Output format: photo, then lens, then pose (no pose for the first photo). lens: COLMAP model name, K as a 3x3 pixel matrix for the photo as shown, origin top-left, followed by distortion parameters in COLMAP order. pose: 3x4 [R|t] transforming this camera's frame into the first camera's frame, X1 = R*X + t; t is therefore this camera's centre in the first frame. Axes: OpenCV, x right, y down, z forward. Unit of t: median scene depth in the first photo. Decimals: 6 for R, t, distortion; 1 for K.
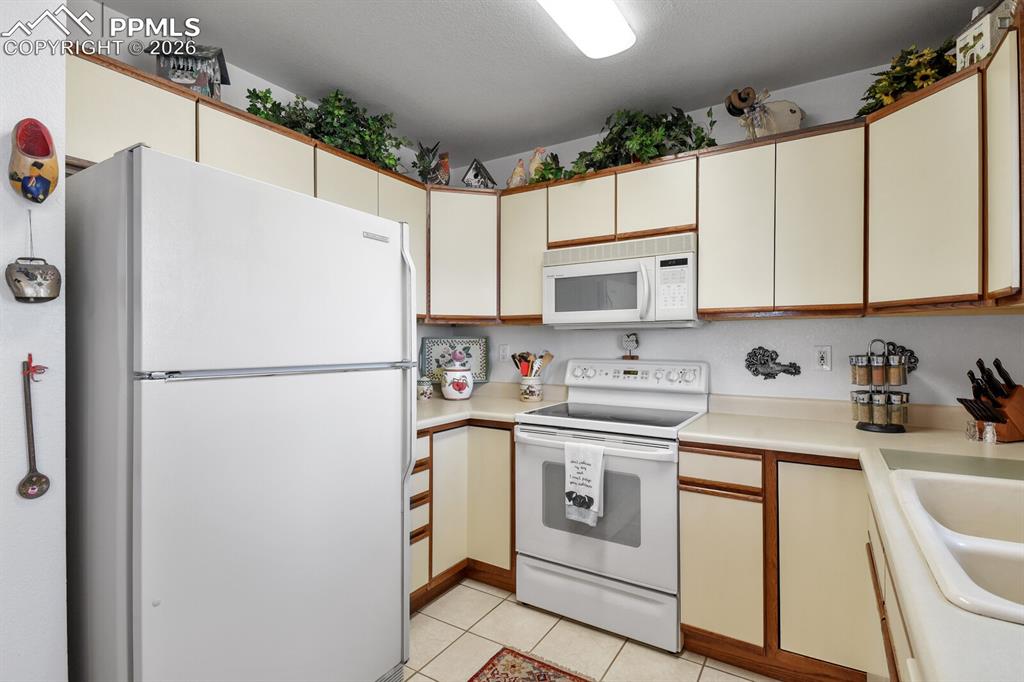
lens RADIAL K [[490.0, 0, 509.7], [0, 490.0, 340.5], [0, 0, 1]] dist [0.035046, -0.021535]
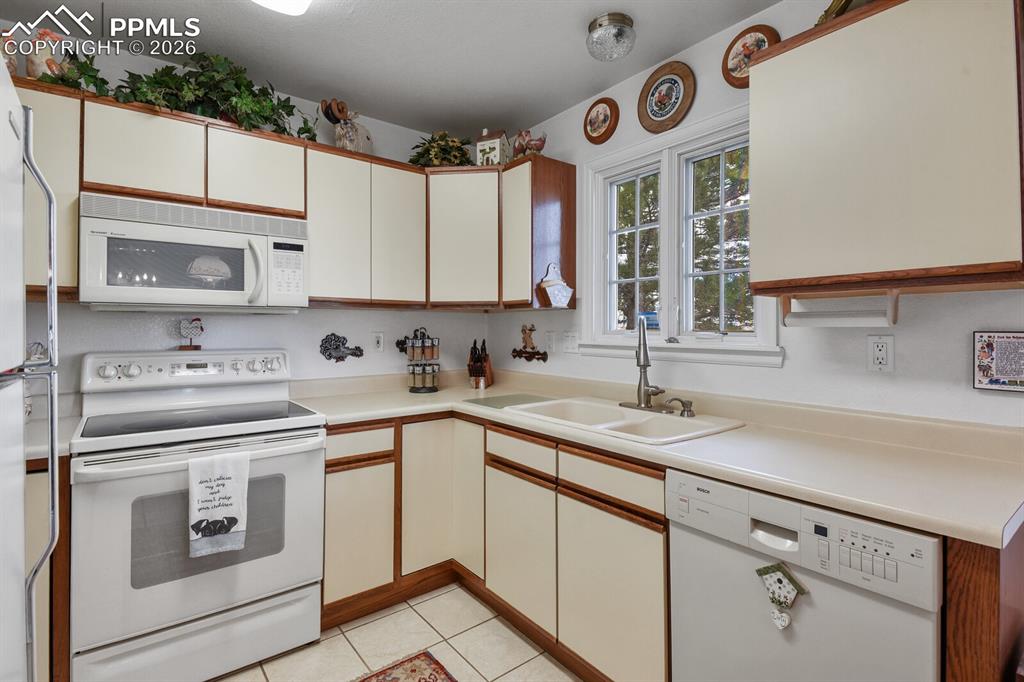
lens RADIAL K [[490.0, 0, 498.7], [0, 490.0, 325.0], [0, 0, 1]] dist [0.035046, -0.021535]
pose [[0.352850, 0.010903, 0.935616, -0.443204], [-0.003606, 0.999941, -0.010292, 0.003952], [-0.935673, 0.000257, 0.352868, 0.280926]]
